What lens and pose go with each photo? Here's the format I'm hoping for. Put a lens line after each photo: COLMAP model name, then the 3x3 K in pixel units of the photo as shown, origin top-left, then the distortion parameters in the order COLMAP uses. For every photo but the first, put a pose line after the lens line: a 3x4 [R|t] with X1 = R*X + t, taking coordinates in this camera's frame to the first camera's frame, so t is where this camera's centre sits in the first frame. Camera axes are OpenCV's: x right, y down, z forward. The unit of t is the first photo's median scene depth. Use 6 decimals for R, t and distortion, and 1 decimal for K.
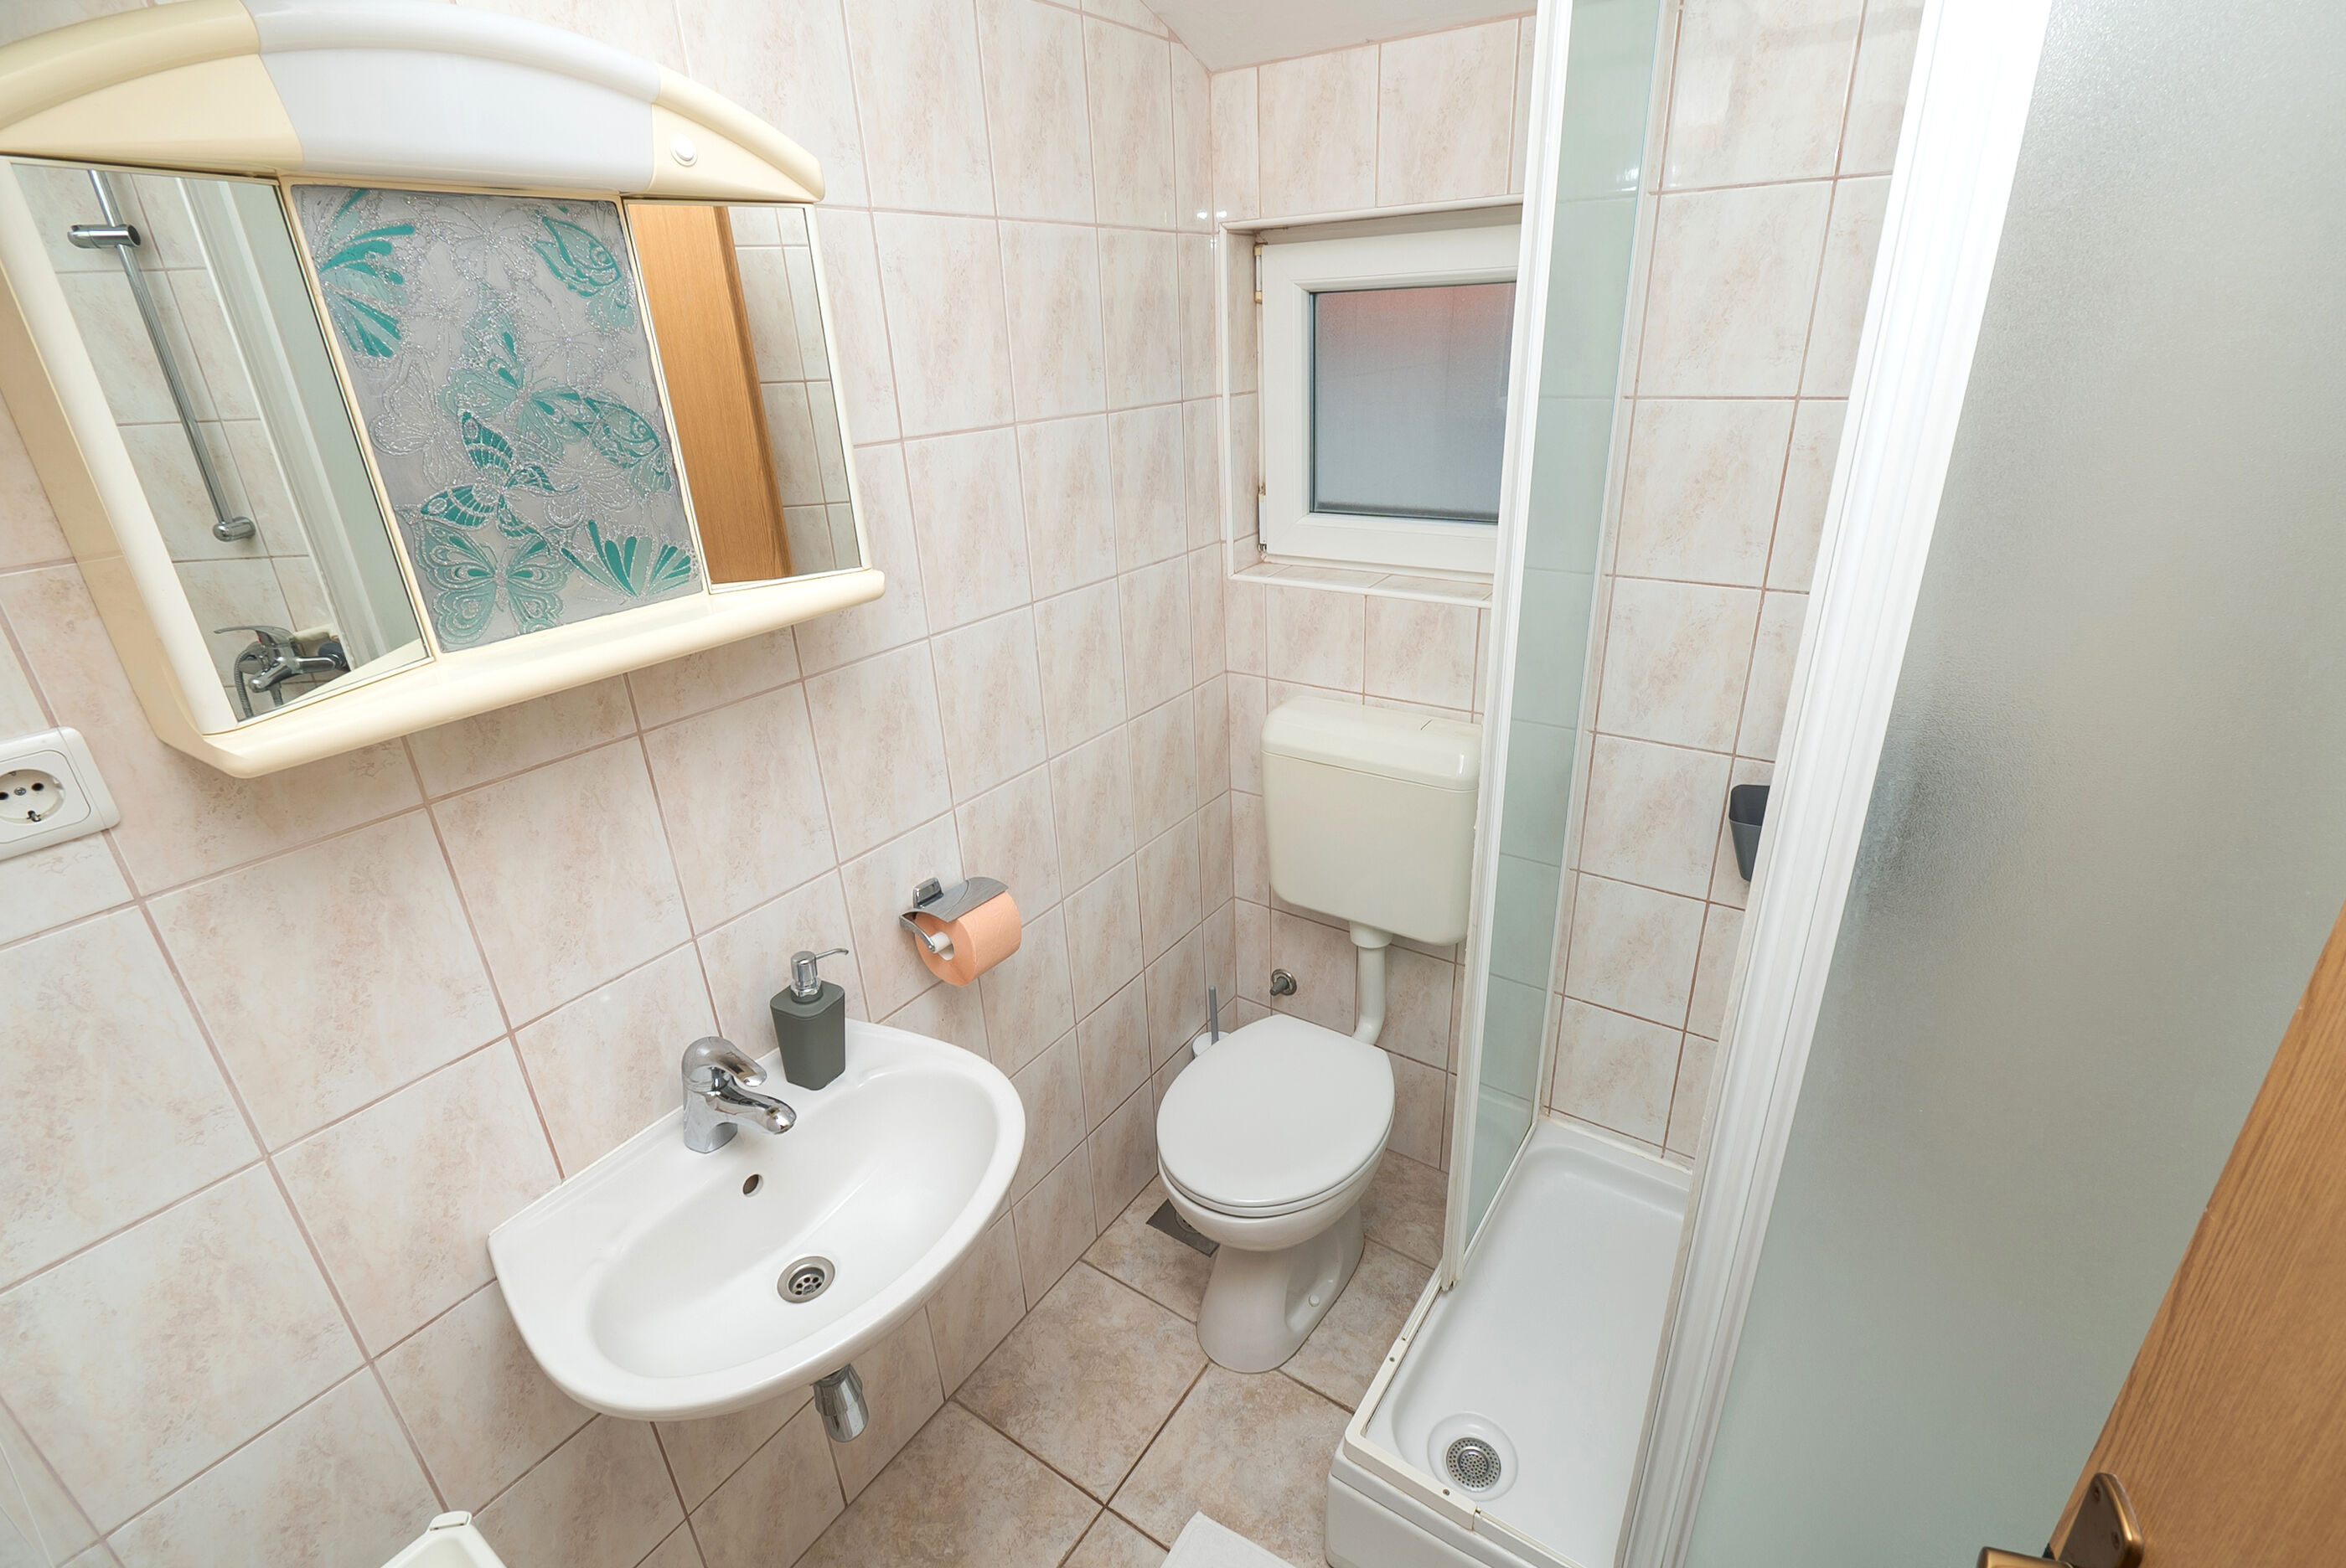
lens RADIAL K [[1063.6, 0, 1199.5], [0, 1063.6, 762.8], [0, 0, 1]] dist [0.011520, -0.010798]
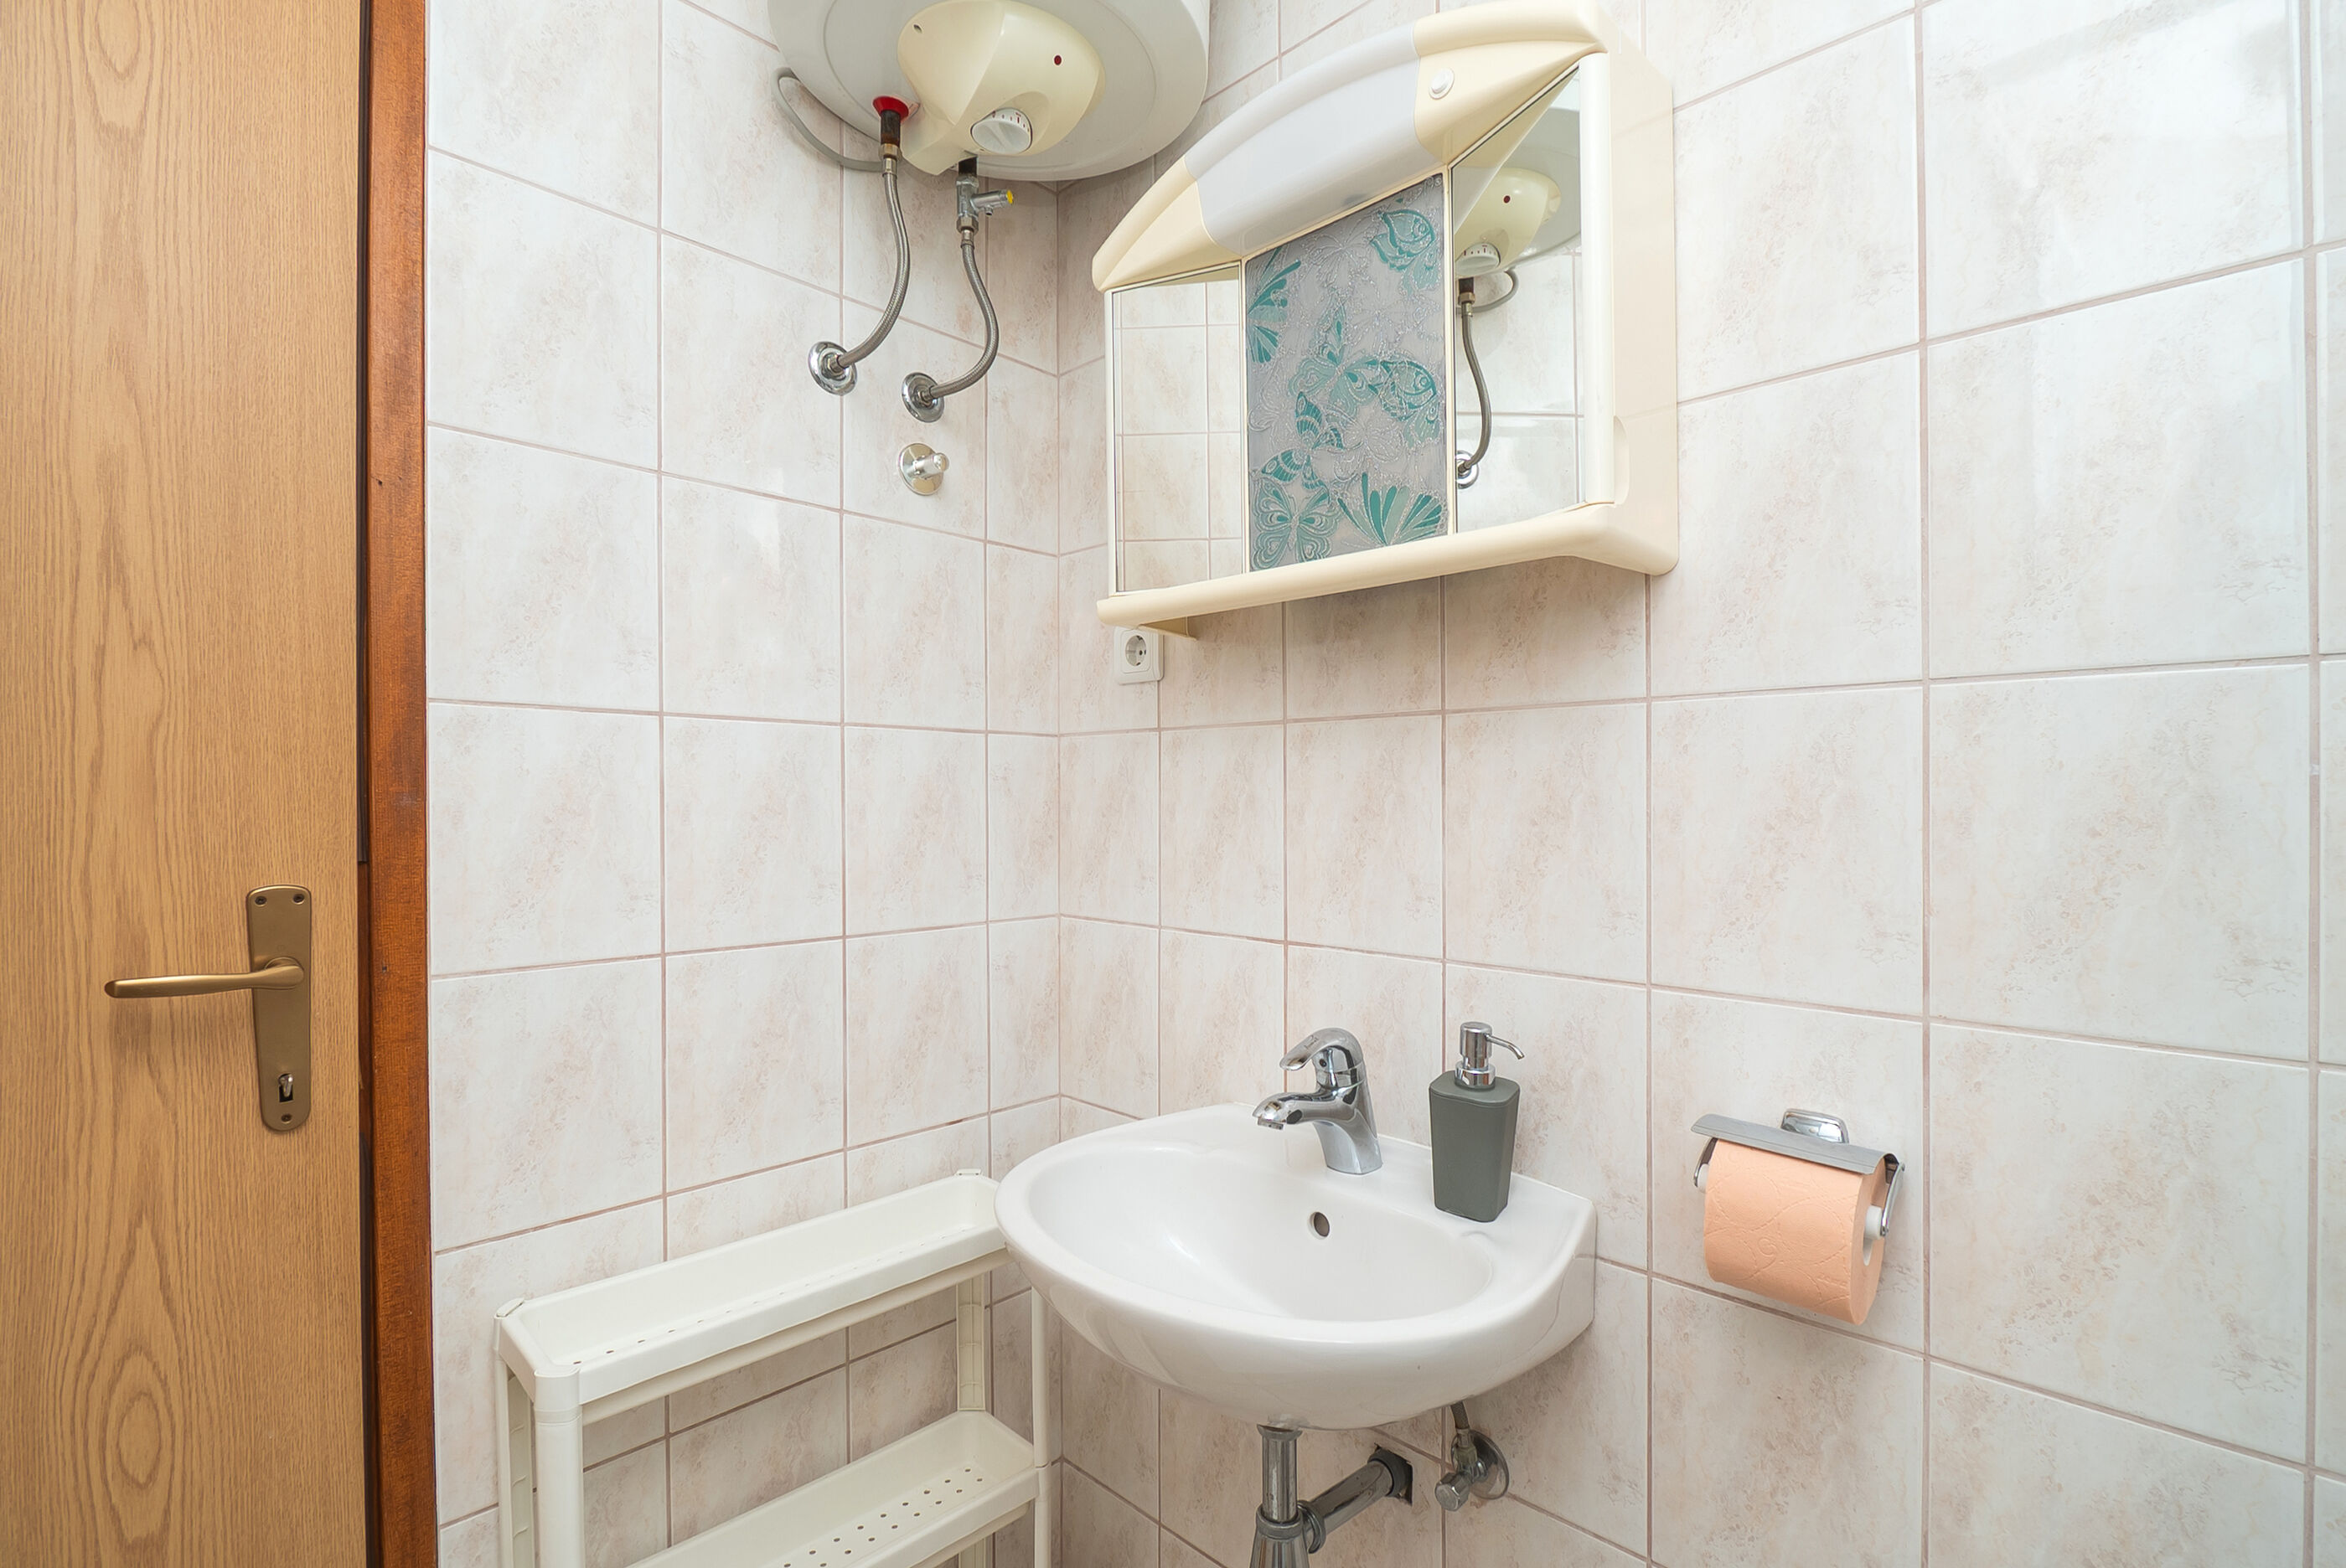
lens RADIAL K [[1074.8, 0, 1182.0], [0, 1074.8, 771.7], [0, 0, 1]] dist [0.015887, -0.015053]
pose [[-0.174088, 0.023007, -0.984461, 0.567771], [-0.365613, 0.926756, 0.086313, 0.029733], [0.914341, 0.374958, -0.152926, 1.148307]]
